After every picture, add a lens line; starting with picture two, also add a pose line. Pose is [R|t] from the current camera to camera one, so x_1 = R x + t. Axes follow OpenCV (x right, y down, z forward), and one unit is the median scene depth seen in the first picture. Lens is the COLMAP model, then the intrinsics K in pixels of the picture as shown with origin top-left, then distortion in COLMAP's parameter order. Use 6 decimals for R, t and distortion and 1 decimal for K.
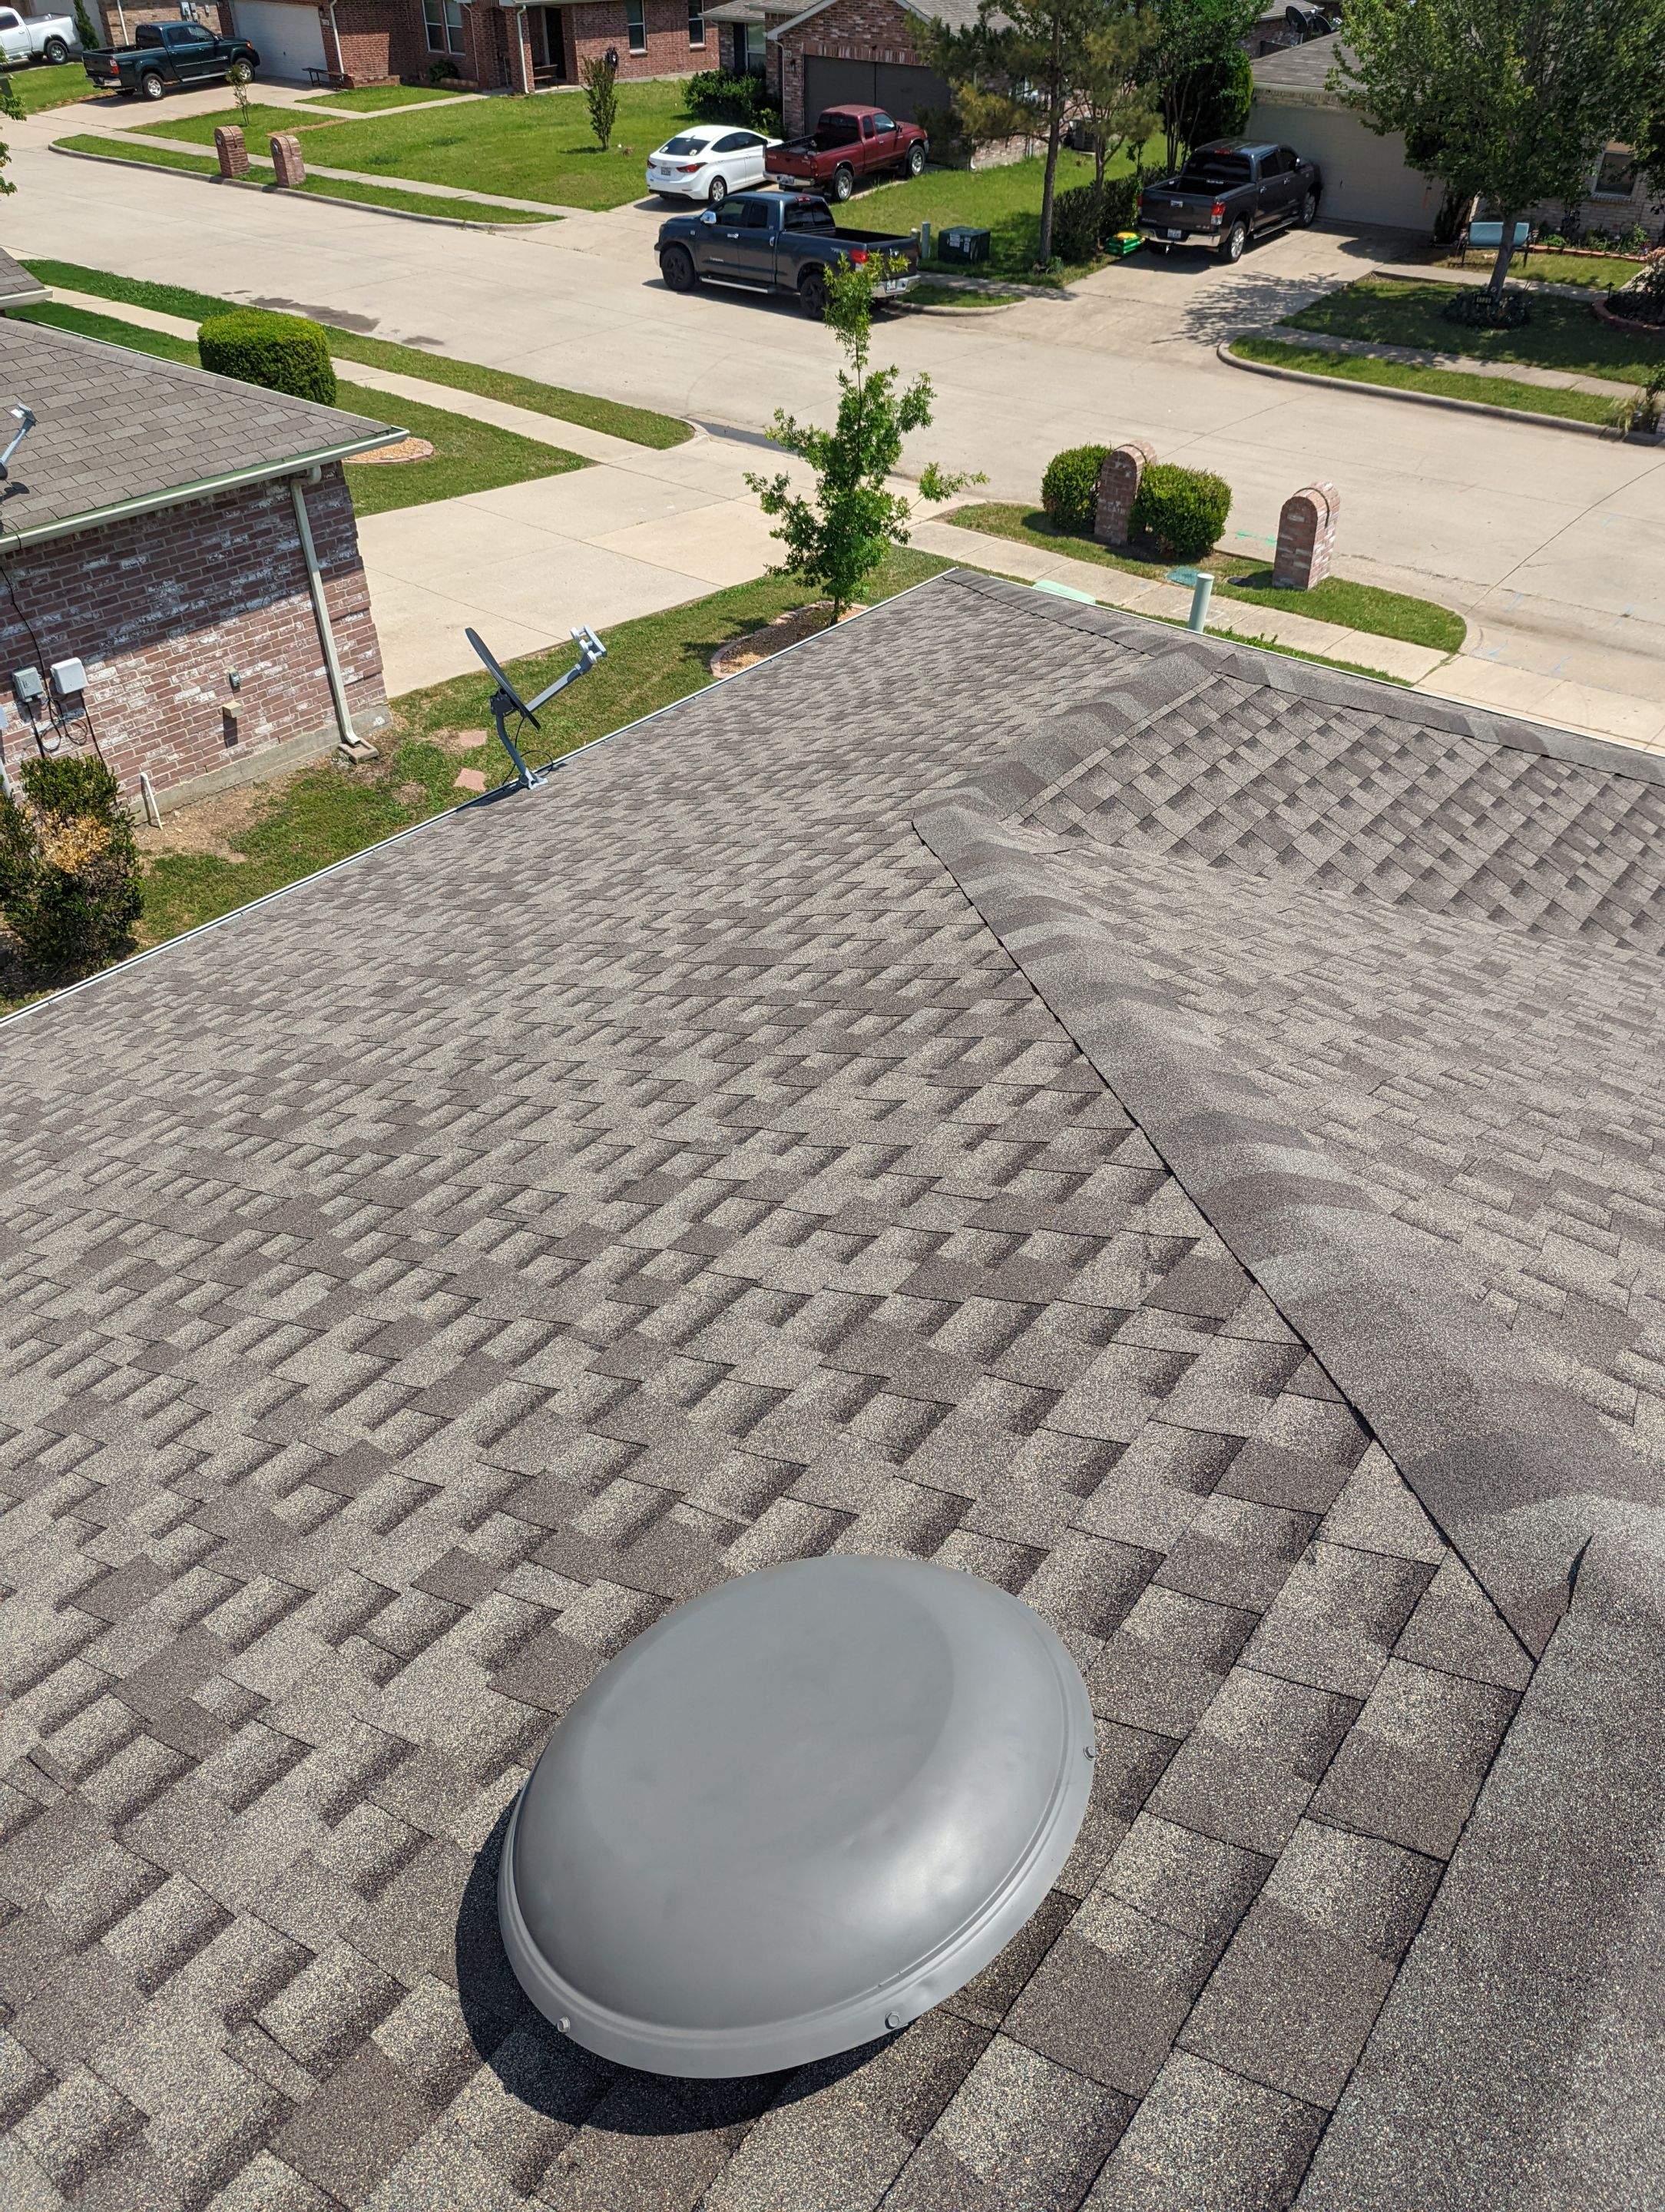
lens RADIAL K [[1508.3, 0, 845.3], [0, 1508.3, 1106.9], [0, 0, 1]] dist [0.052721, -0.057491]
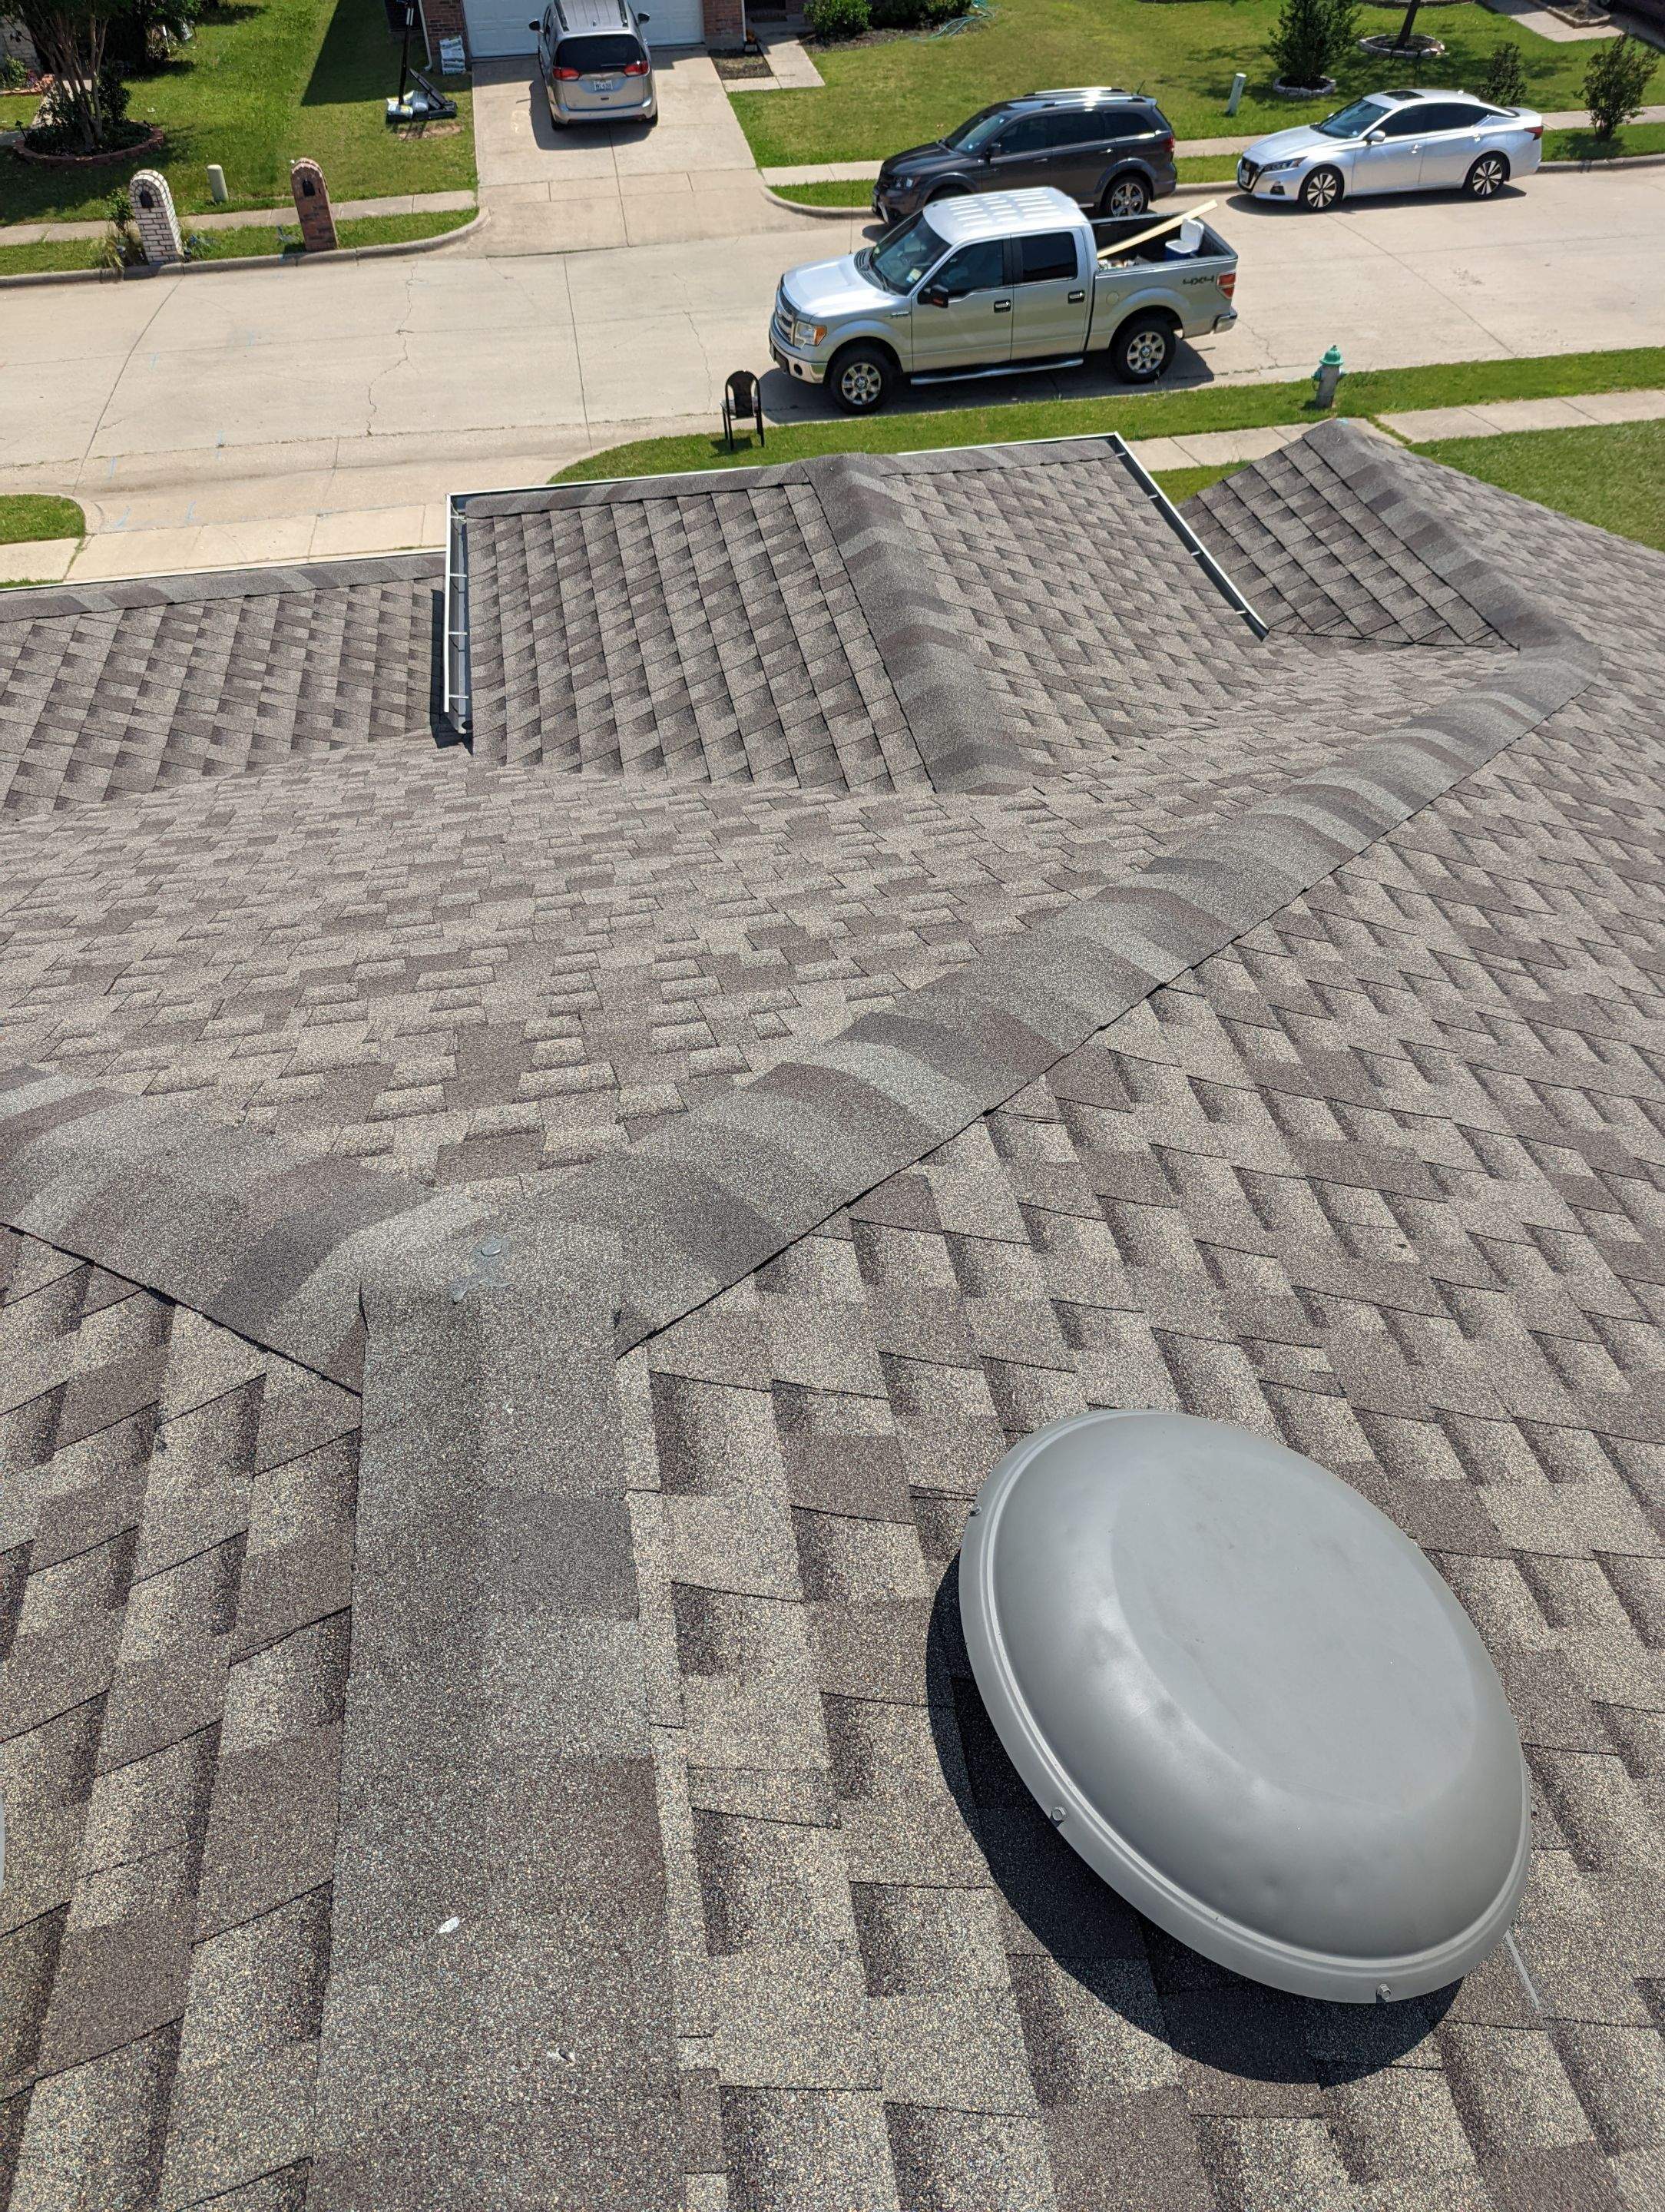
lens RADIAL K [[1535.9, 0, 844.2], [0, 1535.9, 1101.8], [0, 0, 1]] dist [0.032580, -0.036895]
pose [[0.682047, -0.519214, 0.515004, 0.081392], [0.484574, 0.848299, 0.213487, 0.042980], [-0.547722, 0.103949, 0.830178, -0.035018]]
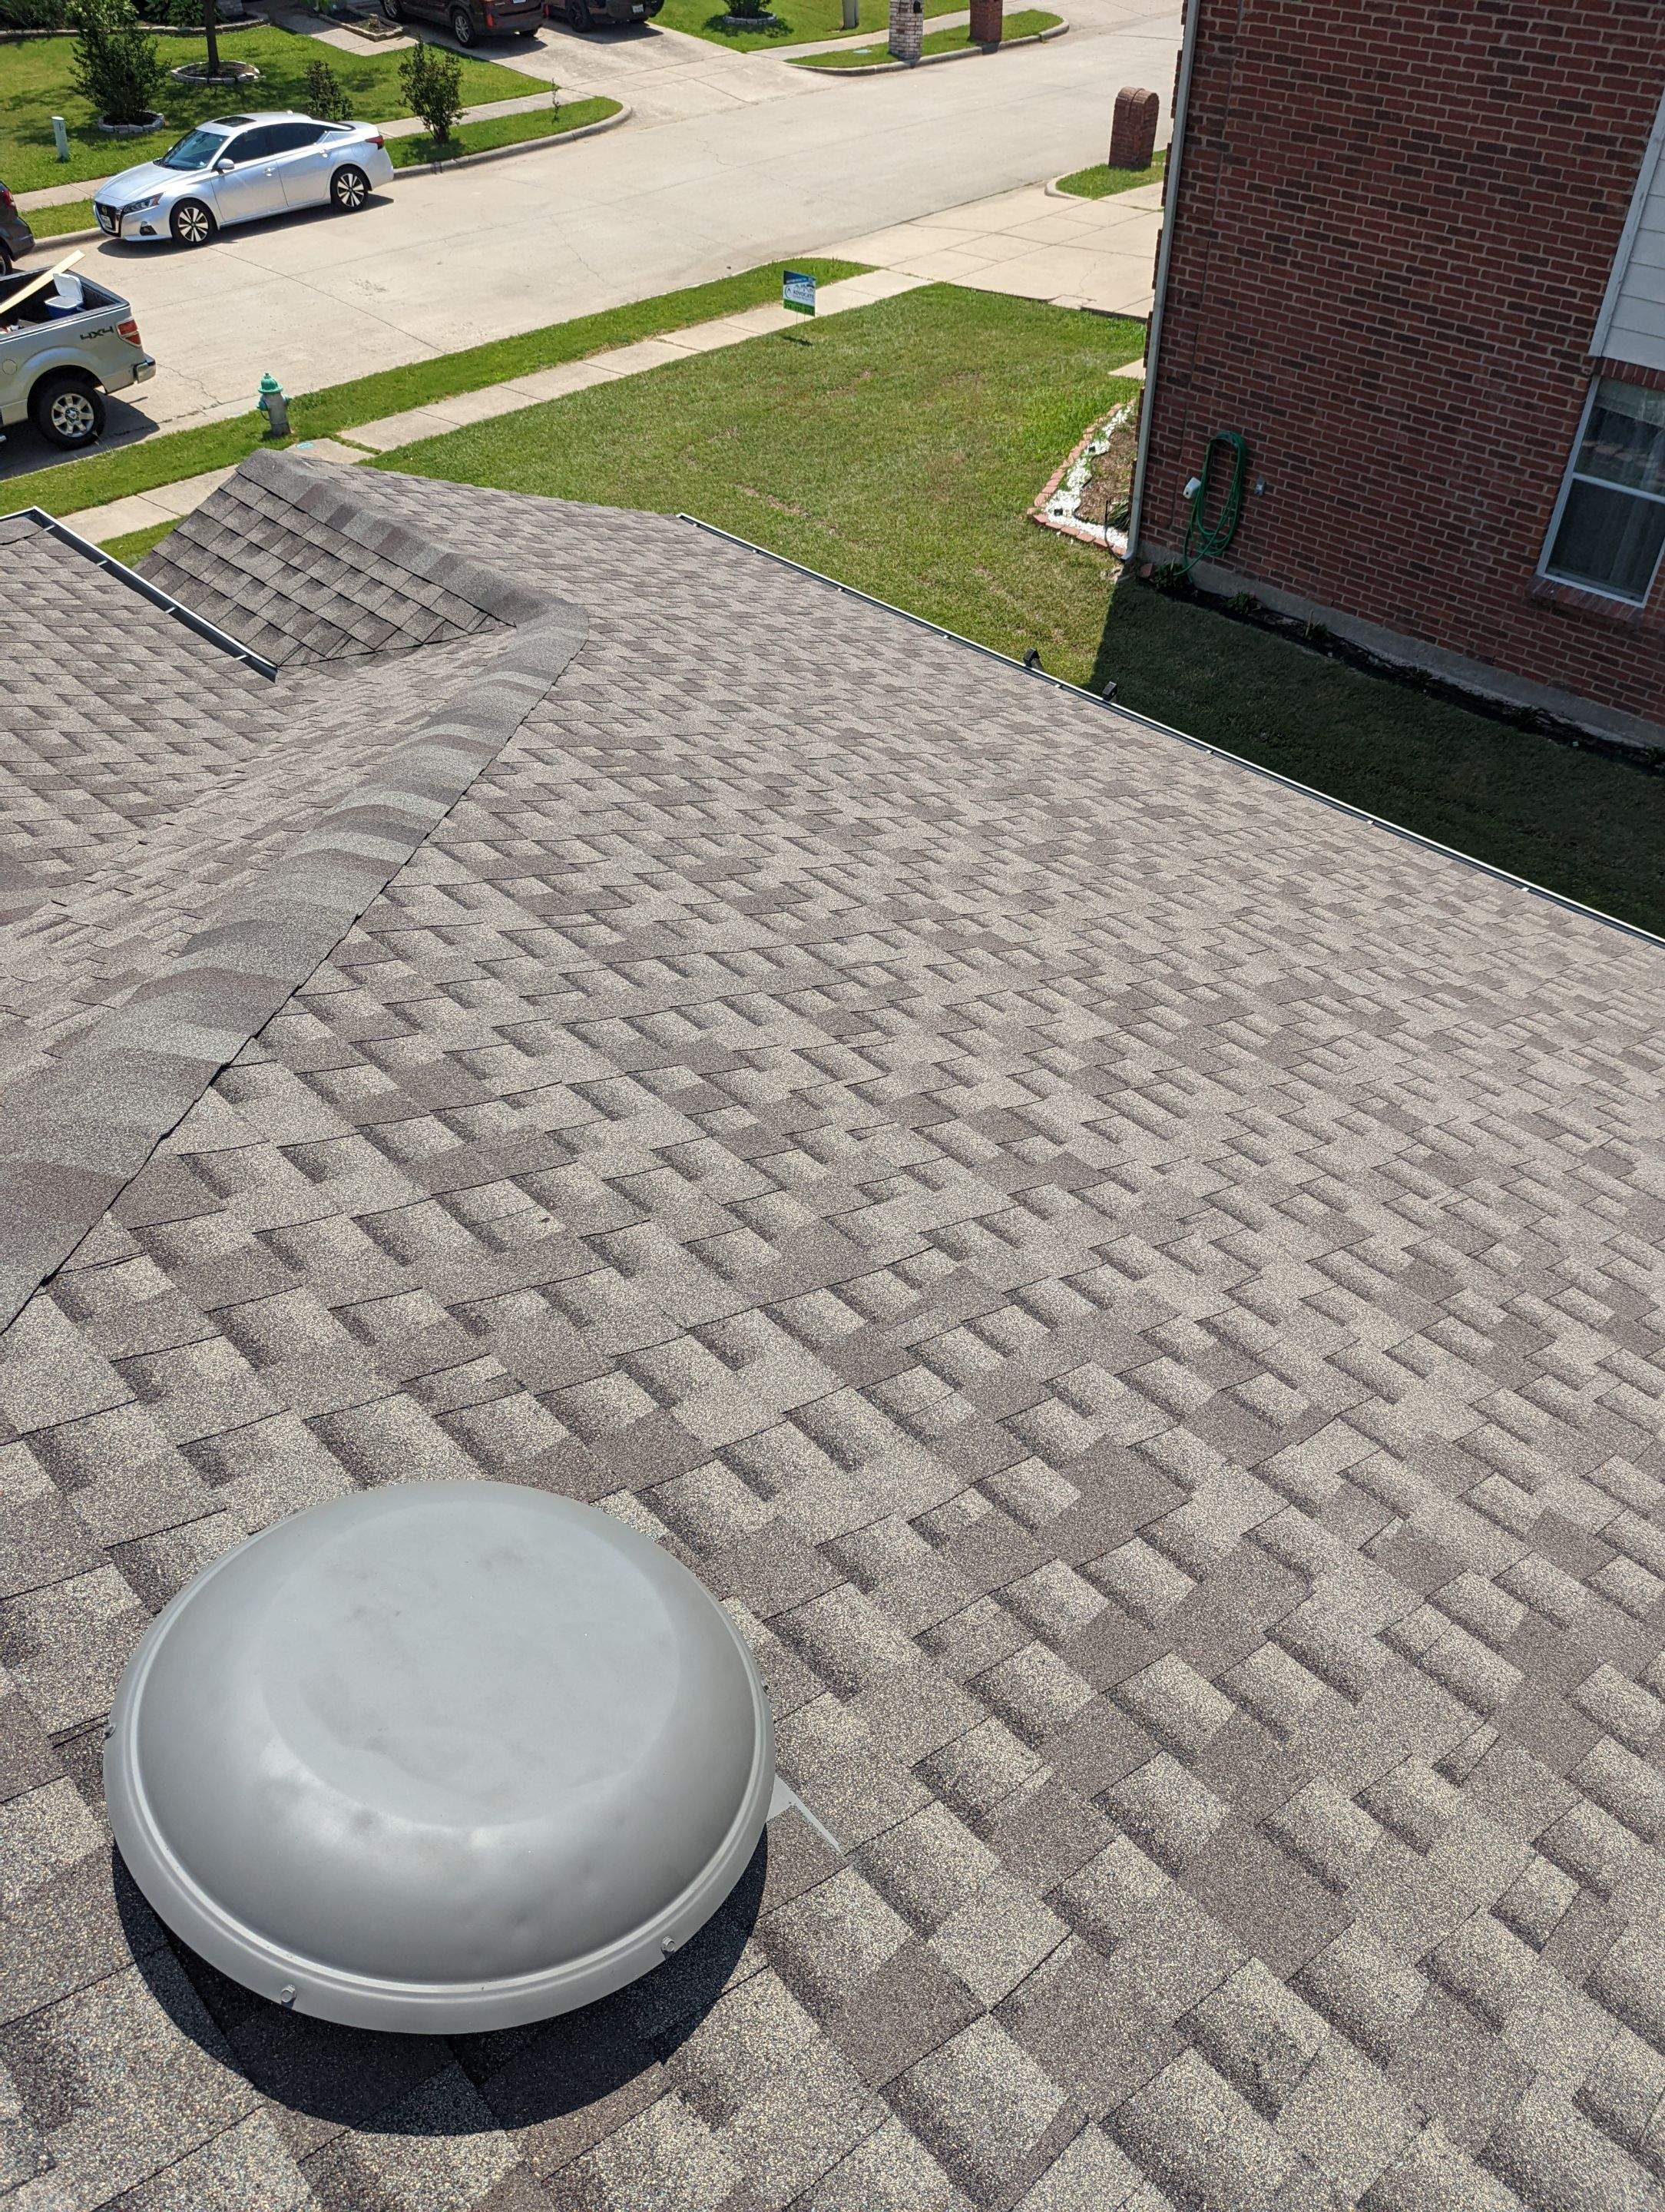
lens RADIAL K [[1535.9, 0, 844.2], [0, 1535.9, 1101.8], [0, 0, 1]] dist [0.032580, -0.036895]
pose [[0.133852, -0.683208, 0.717851, 0.114222], [0.626231, 0.619725, 0.473049, 0.075806], [-0.768062, 0.386222, 0.510797, -0.069012]]
